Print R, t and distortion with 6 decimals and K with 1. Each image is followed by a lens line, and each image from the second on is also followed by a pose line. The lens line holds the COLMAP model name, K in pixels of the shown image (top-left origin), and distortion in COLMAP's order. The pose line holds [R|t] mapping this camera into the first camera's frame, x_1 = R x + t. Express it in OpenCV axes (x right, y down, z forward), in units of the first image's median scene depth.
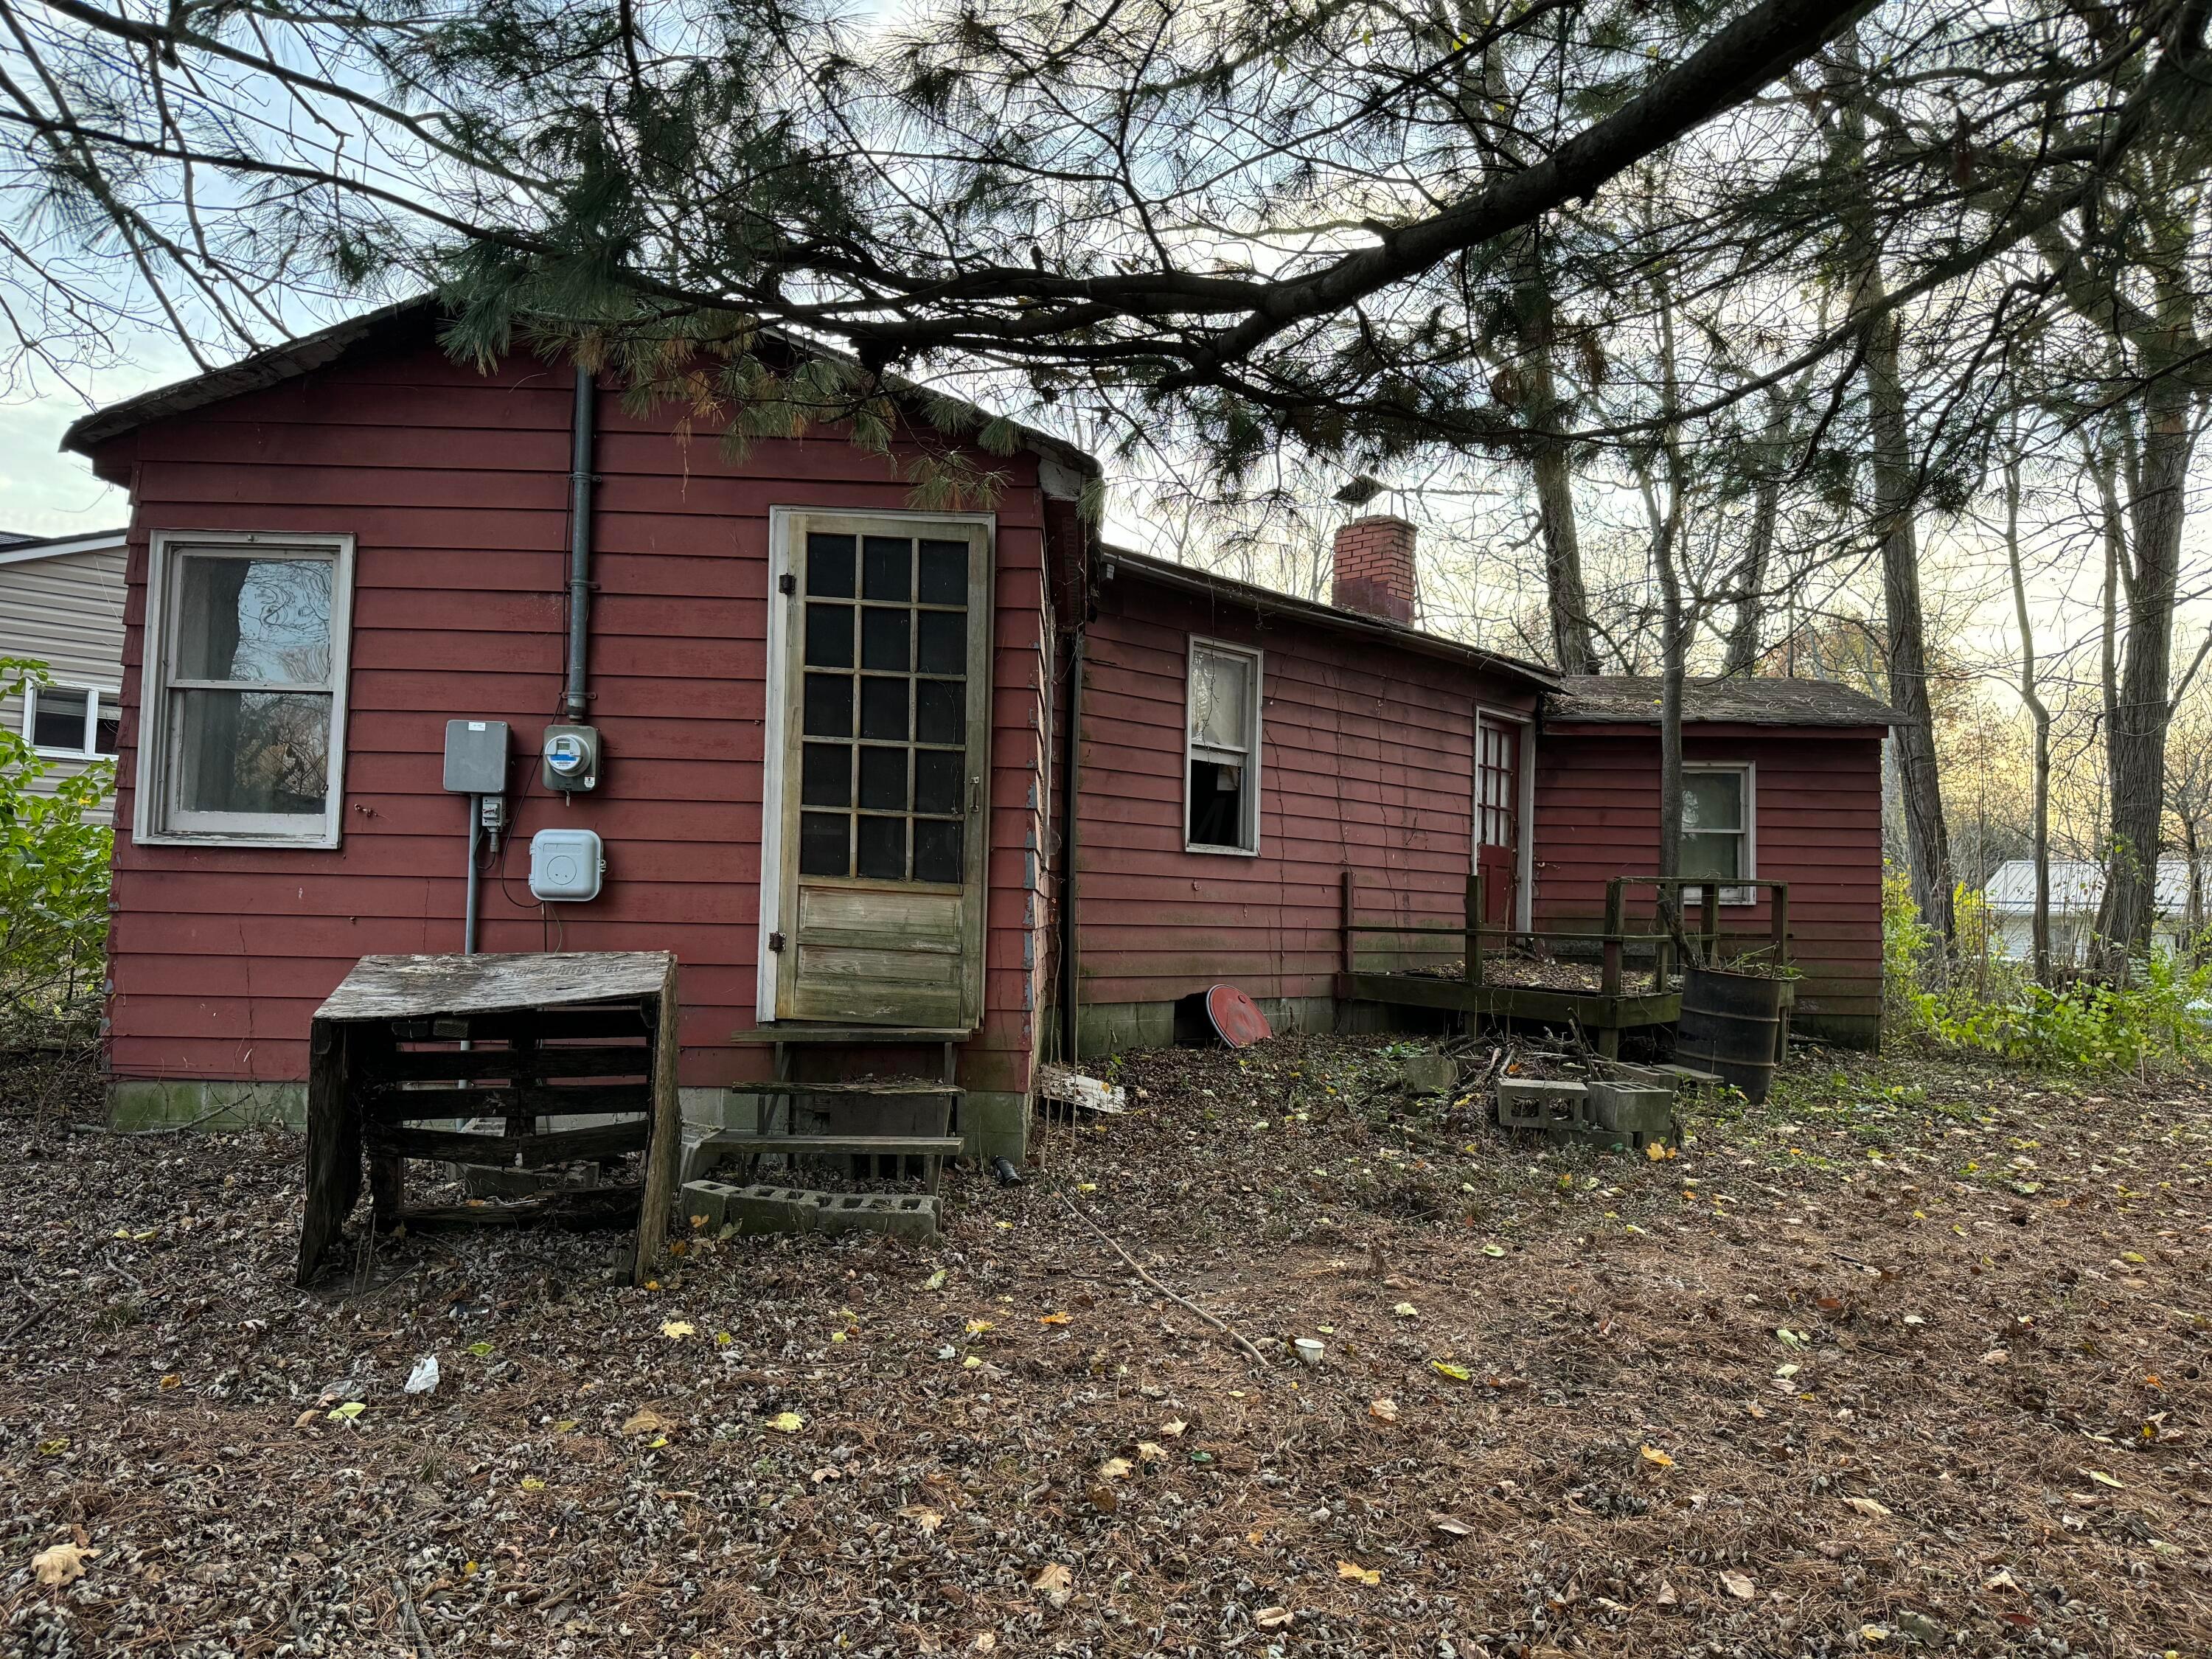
lens RADIAL K [[1571.5, 0, 1122.5], [0, 1571.5, 842.4], [0, 0, 1]] dist [0.037713, -0.057826]
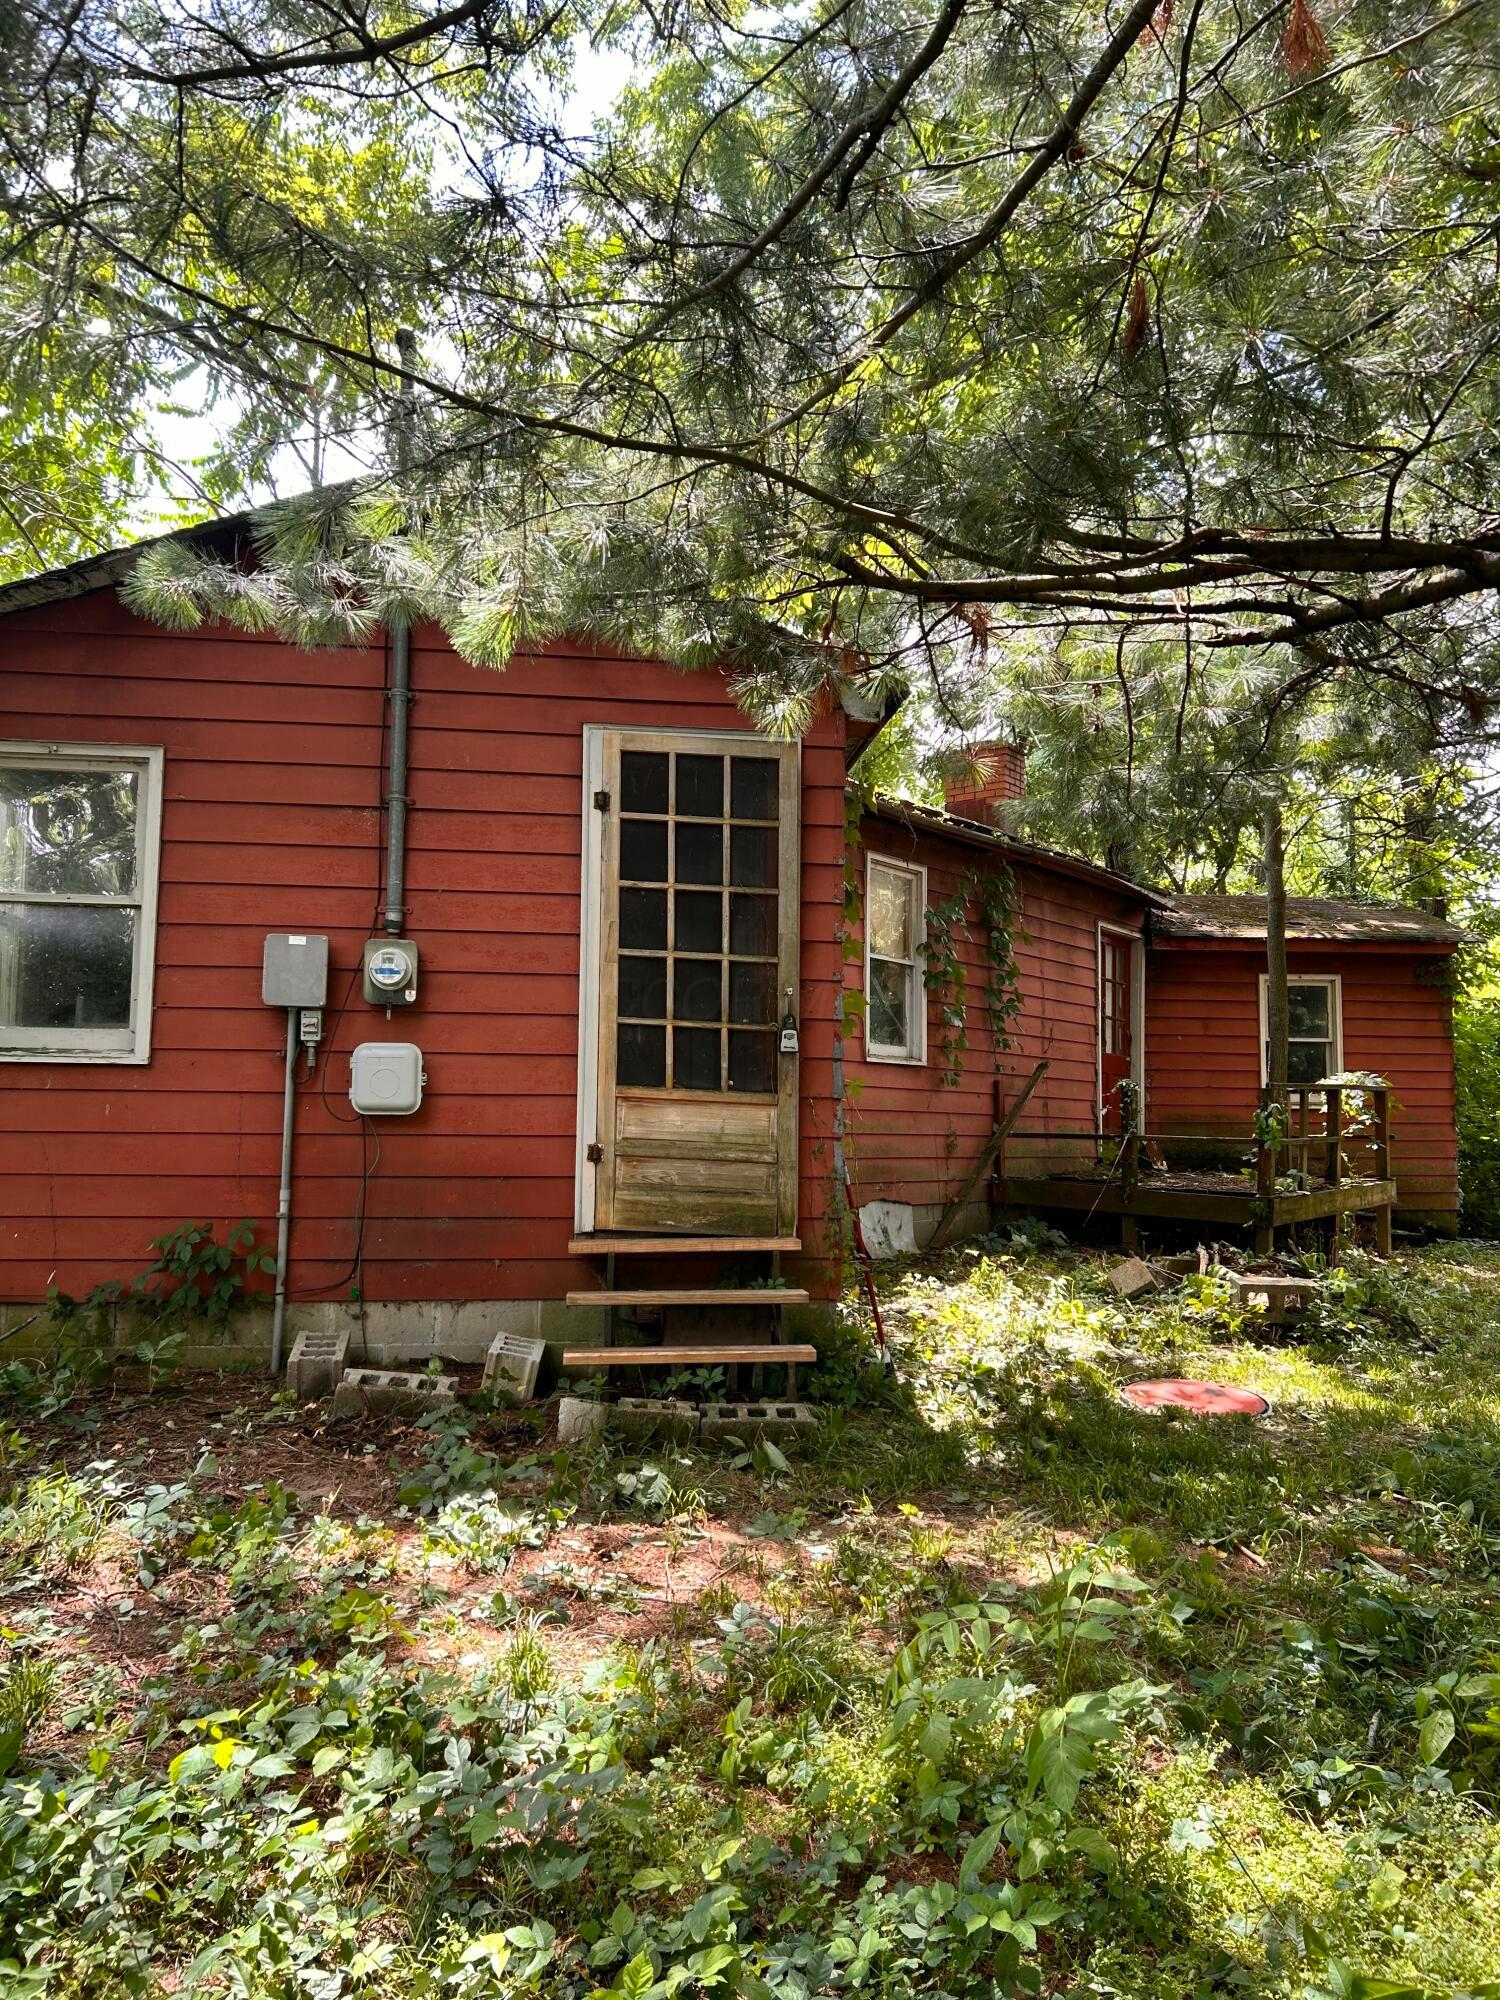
lens RADIAL K [[1513.4, 0, 738.7], [0, 1513.4, 1011.2], [0, 0, 1]] dist [0.049262, -0.059709]
pose [[0.996371, -0.005498, 0.084940, -0.209038], [0.008026, 0.999534, -0.029442, 0.001626], [-0.084738, 0.030017, 0.995951, 0.023775]]
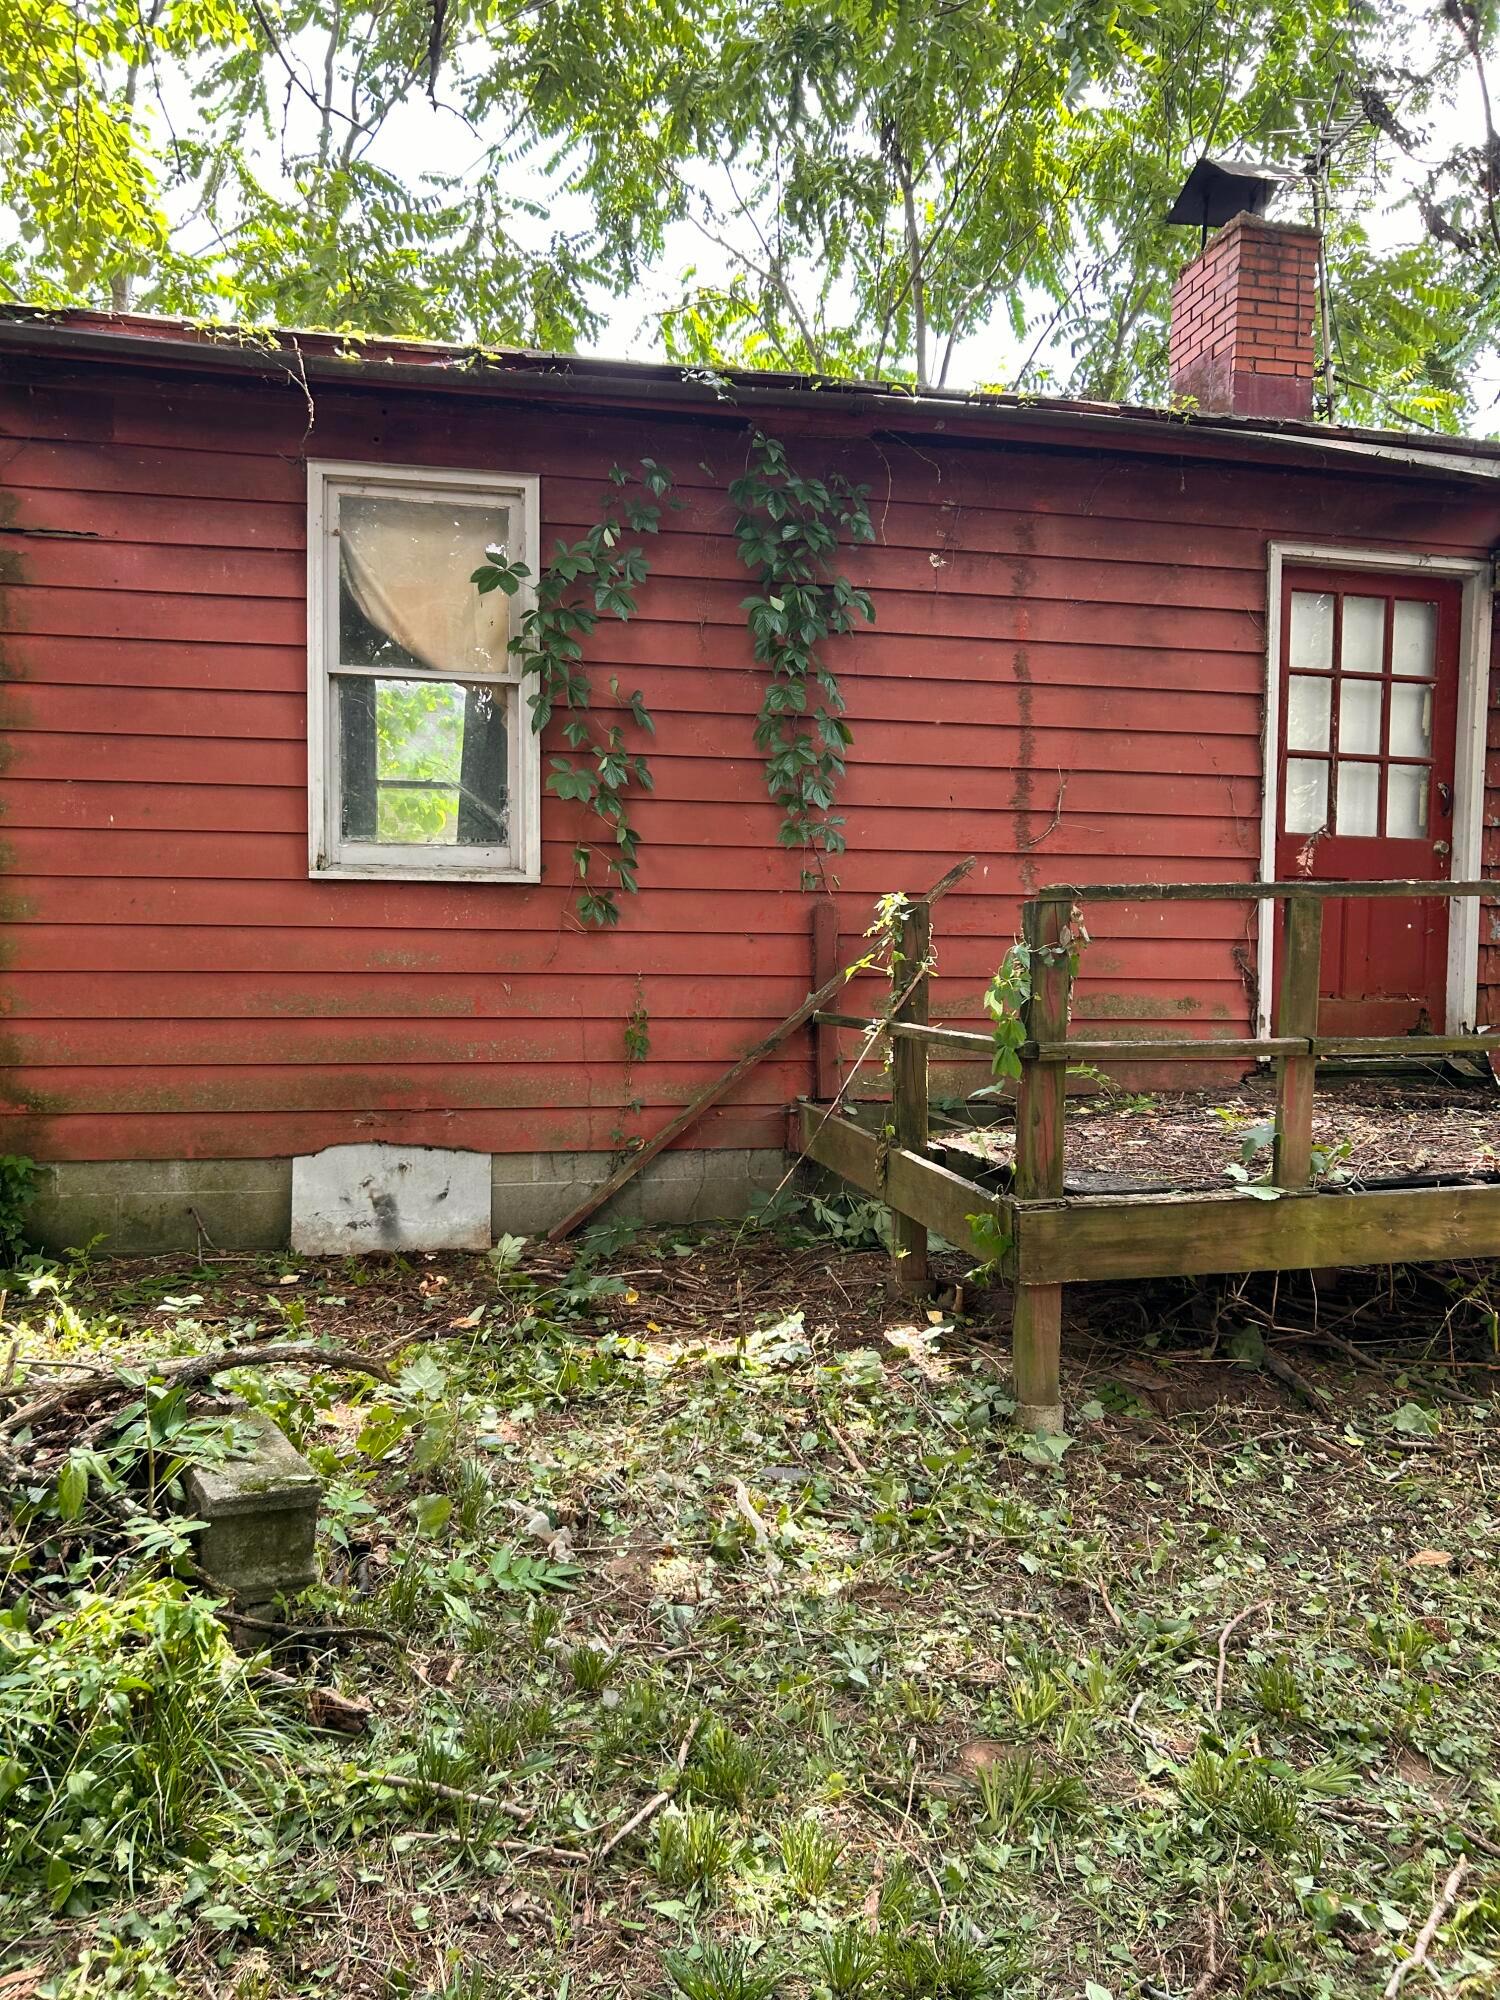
lens RADIAL K [[1513.4, 0, 745.7], [0, 1513.4, 1015.8], [0, 0, 1]] dist [0.049262, -0.059709]
pose [[0.814282, 0.003498, -0.580459, 0.750675], [0.040674, 0.997180, 0.063069, 0.041568], [0.579042, -0.074966, 0.811844, 1.079701]]
